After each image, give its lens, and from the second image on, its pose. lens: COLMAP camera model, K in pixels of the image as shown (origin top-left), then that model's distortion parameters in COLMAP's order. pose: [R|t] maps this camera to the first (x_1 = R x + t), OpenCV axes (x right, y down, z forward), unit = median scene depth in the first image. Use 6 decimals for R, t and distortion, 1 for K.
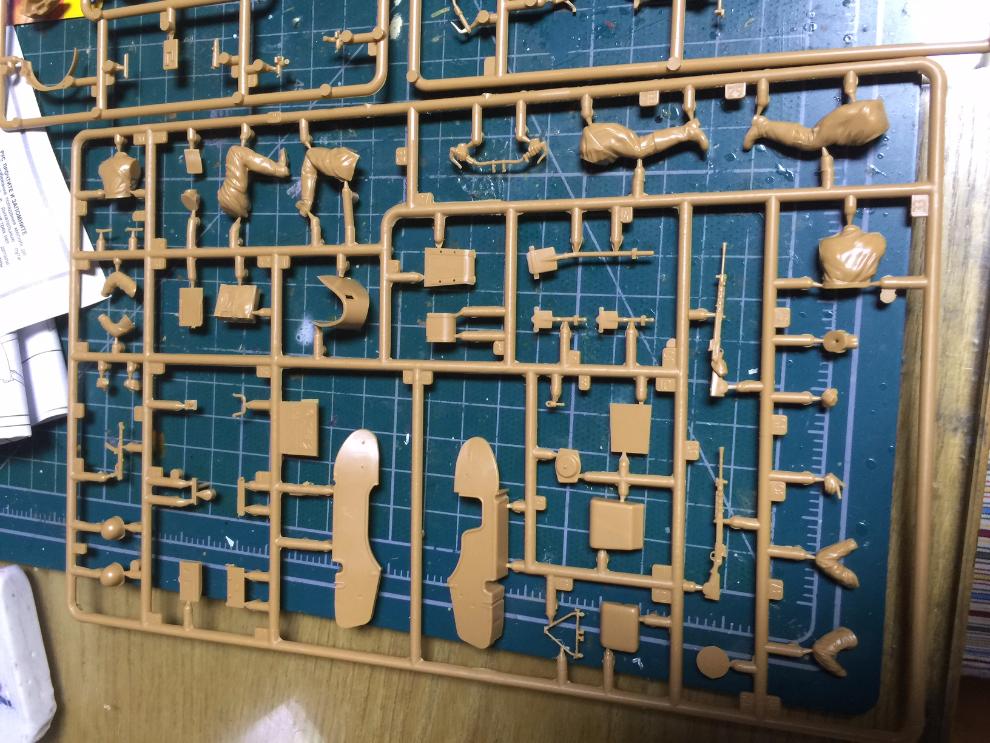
lens RADIAL K [[836.8, 0, 495.8], [0, 836.8, 372.5], [0, 0, 1]] dist [0.034234, -0.060291]
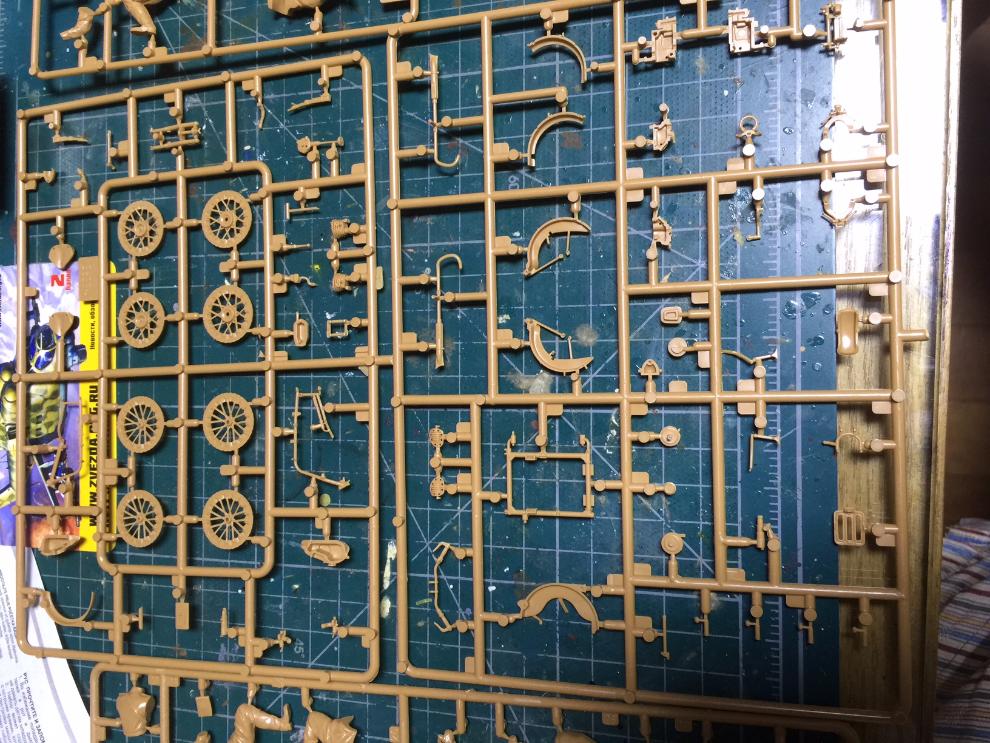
lens RADIAL K [[836.8, 0, 495.6], [0, 836.8, 371.4], [0, 0, 1]] dist [0.034234, -0.060291]
pose [[0.998778, -0.040505, 0.028303, 0.010302], [0.042159, 0.997276, -0.060520, -0.621802], [-0.025774, 0.061640, 0.997766, -0.144557]]
